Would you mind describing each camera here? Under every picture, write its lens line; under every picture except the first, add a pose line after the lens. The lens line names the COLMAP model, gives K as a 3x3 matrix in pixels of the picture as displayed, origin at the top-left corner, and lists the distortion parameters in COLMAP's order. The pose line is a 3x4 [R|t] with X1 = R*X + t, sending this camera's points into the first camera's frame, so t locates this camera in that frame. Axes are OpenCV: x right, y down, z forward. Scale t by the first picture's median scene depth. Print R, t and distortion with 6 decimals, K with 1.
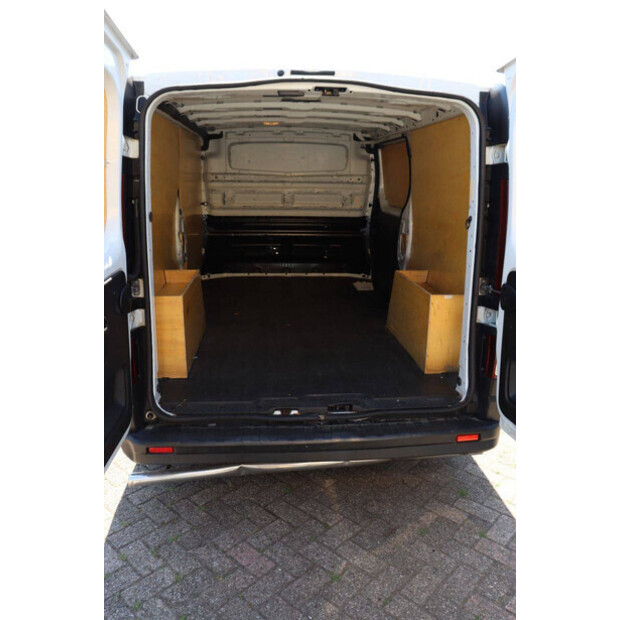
lens RADIAL K [[541.0, 0, 310.0], [0, 541.0, 310.0], [0, 0, 1]] dist [-0.092174, 0.013485]
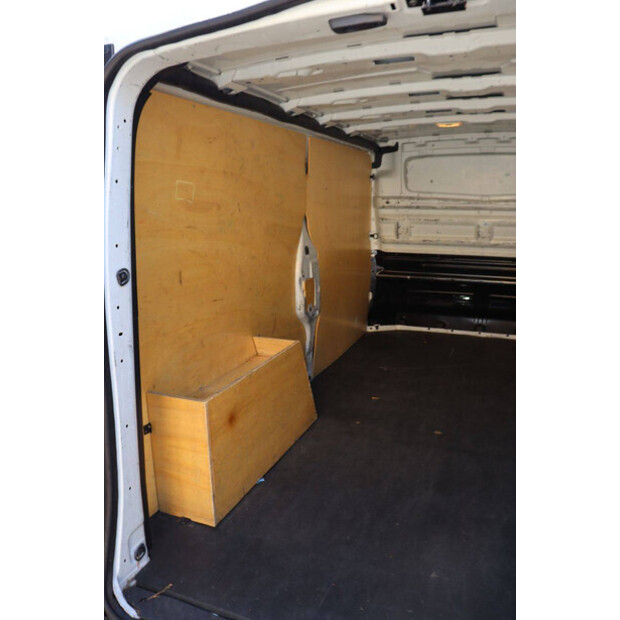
lens RADIAL K [[541.0, 0, 310.0], [0, 541.0, 310.0], [0, 0, 1]] dist [-0.092174, 0.013485]
pose [[0.898900, 0.075532, -0.431595, 0.067603], [-0.092444, 0.995550, -0.018310, -0.070116], [0.428291, 0.056357, 0.901882, 0.268660]]
